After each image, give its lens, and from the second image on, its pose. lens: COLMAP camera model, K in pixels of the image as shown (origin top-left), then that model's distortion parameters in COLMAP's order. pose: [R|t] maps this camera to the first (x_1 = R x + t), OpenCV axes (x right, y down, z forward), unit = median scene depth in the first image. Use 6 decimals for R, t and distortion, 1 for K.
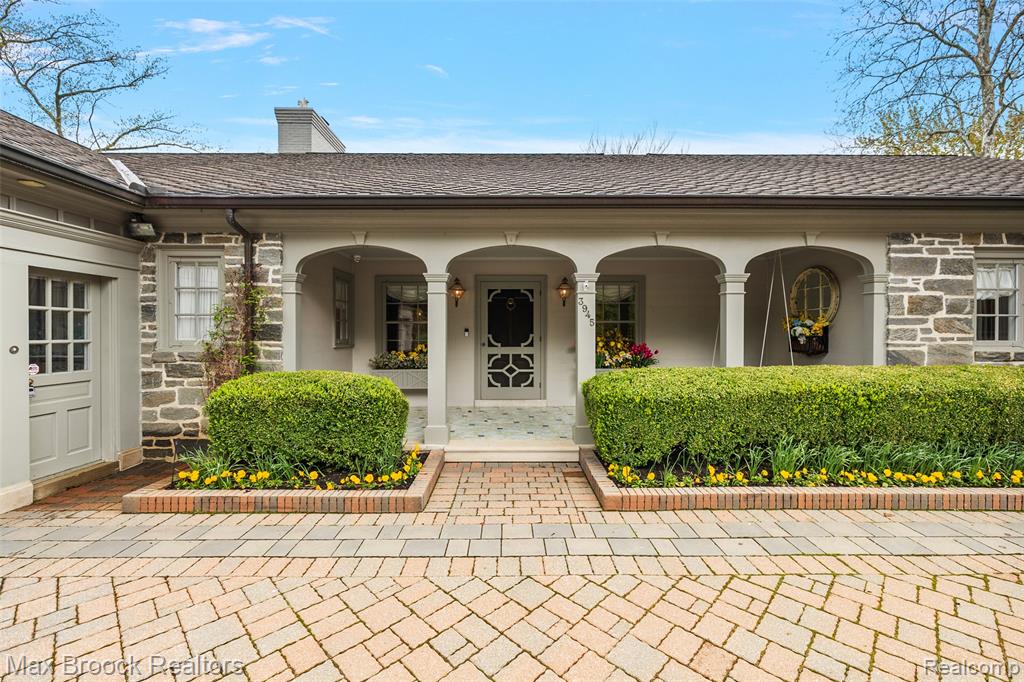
lens RADIAL K [[439.7, 0, 520.5], [0, 439.7, 337.9], [0, 0, 1]] dist [0.009329, -0.000004]
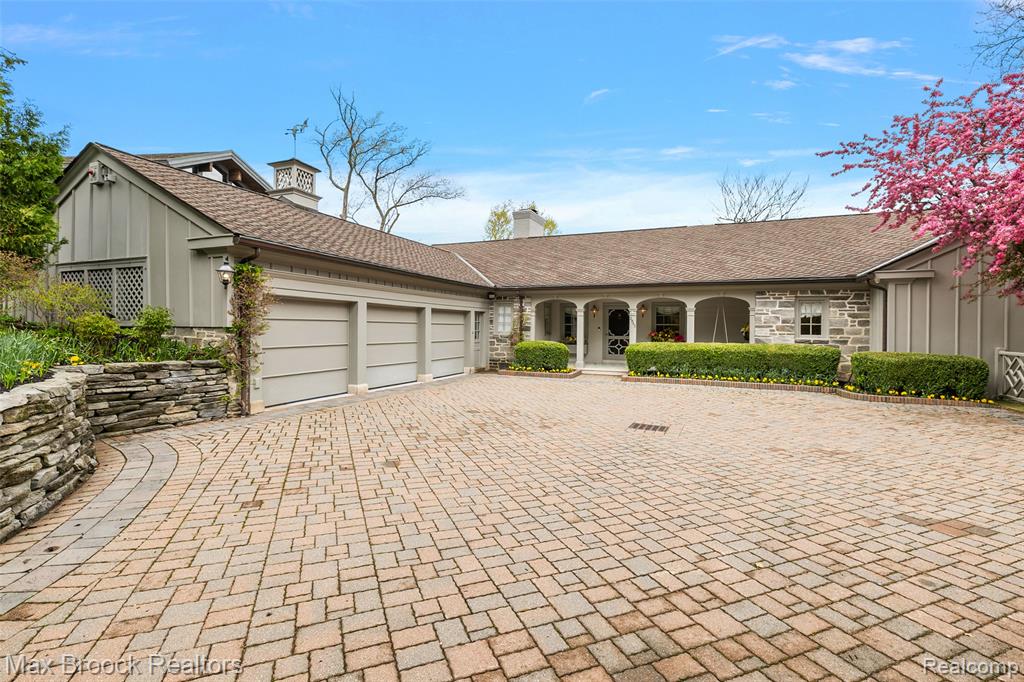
lens RADIAL K [[439.7, 0, 512.4], [0, 439.7, 336.2], [0, 0, 1]] dist [0.009329, -0.000004]
pose [[0.909149, 0.015511, -0.416182, 0.607638], [-0.011344, 0.999858, 0.012484, 0.001443], [0.416316, -0.006629, 0.909196, -1.802627]]
